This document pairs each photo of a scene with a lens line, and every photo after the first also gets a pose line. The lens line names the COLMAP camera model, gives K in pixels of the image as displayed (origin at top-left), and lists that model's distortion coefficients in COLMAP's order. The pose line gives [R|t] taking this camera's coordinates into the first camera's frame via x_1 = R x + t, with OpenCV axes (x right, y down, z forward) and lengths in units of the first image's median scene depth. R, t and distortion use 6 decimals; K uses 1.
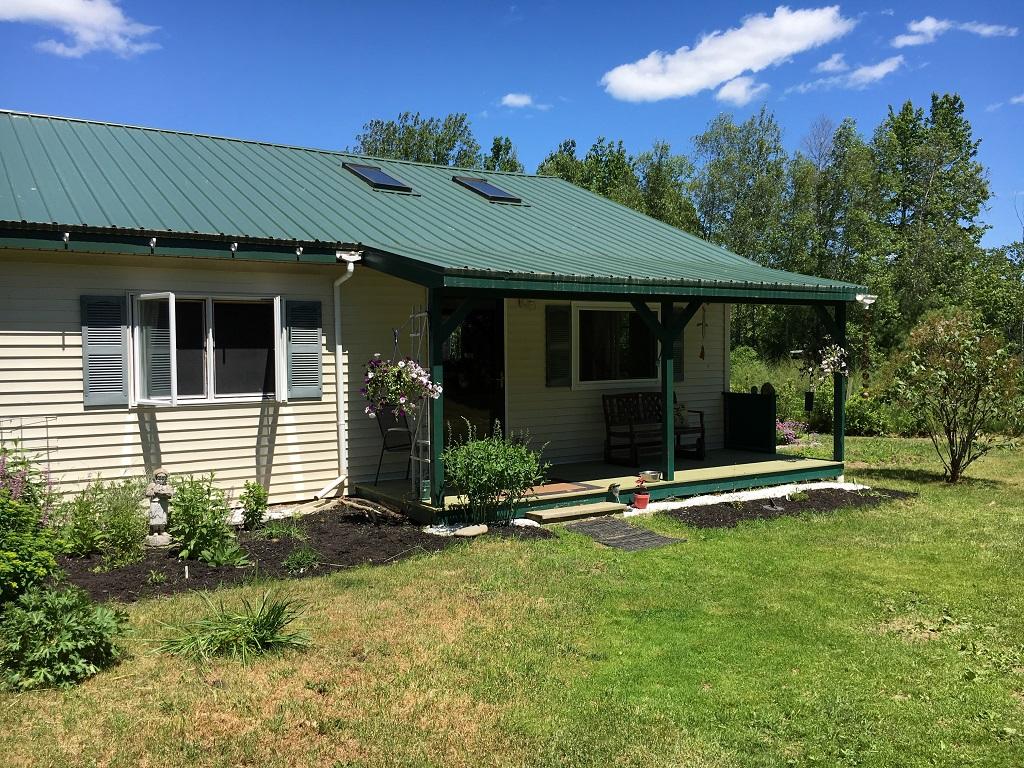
lens RADIAL K [[869.6, 0, 511.1], [0, 869.6, 384.7], [0, 0, 1]] dist [0.009034, 0.002745]
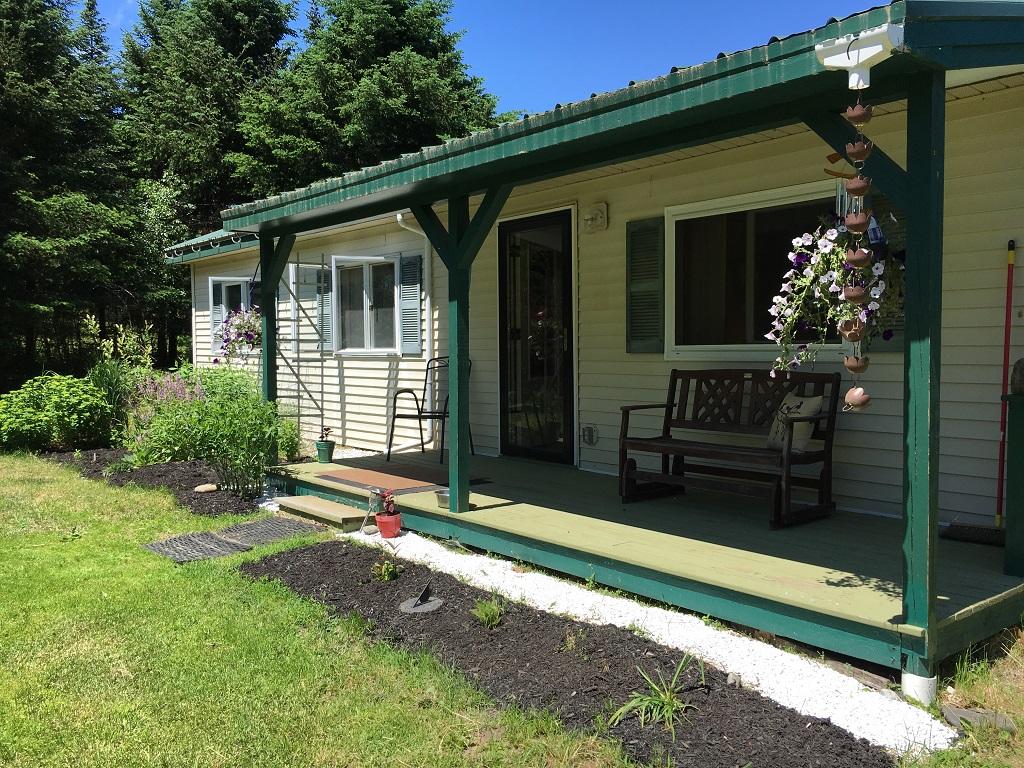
lens RADIAL K [[869.6, 0, 511.1], [0, 869.6, 383.8], [0, 0, 1]] dist [0.009034, 0.002745]
pose [[0.111573, 0.060516, -0.991912, 0.775445], [-0.022419, 0.998043, 0.058369, -0.011594], [0.993503, 0.015725, 0.112712, 1.009140]]
